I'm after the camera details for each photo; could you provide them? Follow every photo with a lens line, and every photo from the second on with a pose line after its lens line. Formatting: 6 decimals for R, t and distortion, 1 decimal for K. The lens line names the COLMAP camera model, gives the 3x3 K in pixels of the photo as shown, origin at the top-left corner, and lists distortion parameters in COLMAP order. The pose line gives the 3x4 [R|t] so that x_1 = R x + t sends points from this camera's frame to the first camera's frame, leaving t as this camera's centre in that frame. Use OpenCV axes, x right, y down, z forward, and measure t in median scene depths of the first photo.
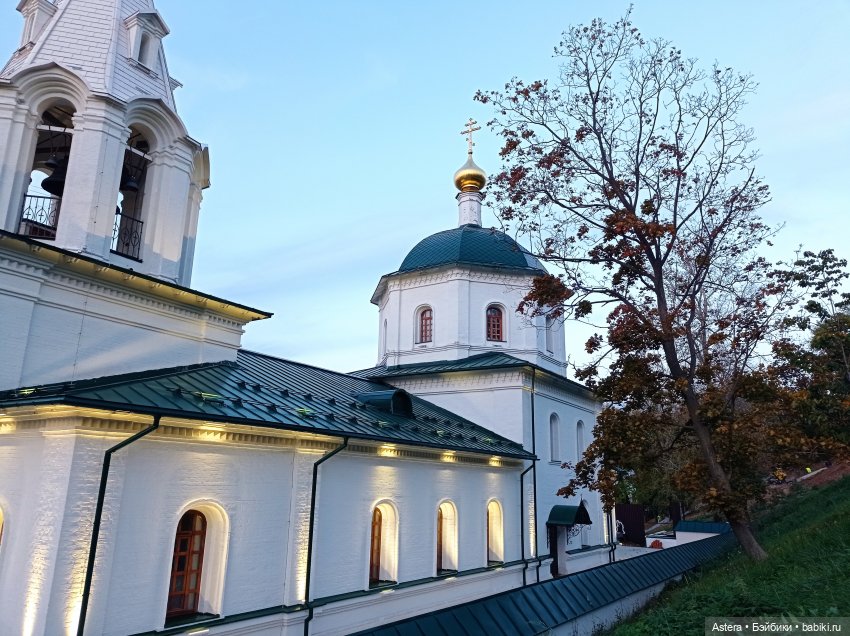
lens RADIAL K [[629.4, 0, 421.6], [0, 629.4, 320.7], [0, 0, 1]] dist [0.025107, -0.009853]
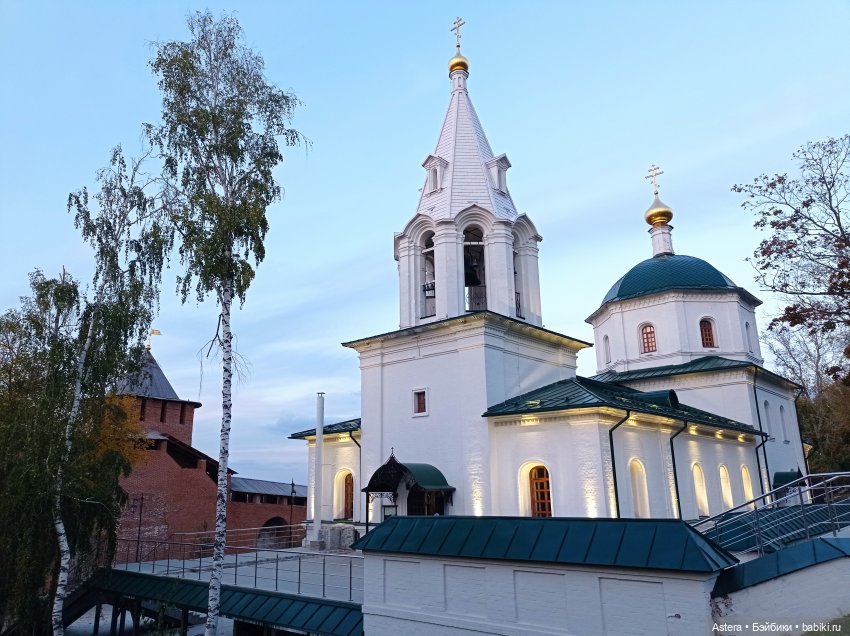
lens RADIAL K [[629.4, 0, 421.6], [0, 629.4, 320.7], [0, 0, 1]] dist [0.025107, -0.009853]
pose [[0.987513, -0.077680, -0.137057, -0.323750], [0.077183, 0.996977, -0.008950, -0.063458], [0.137338, -0.001741, 0.990523, -0.405841]]
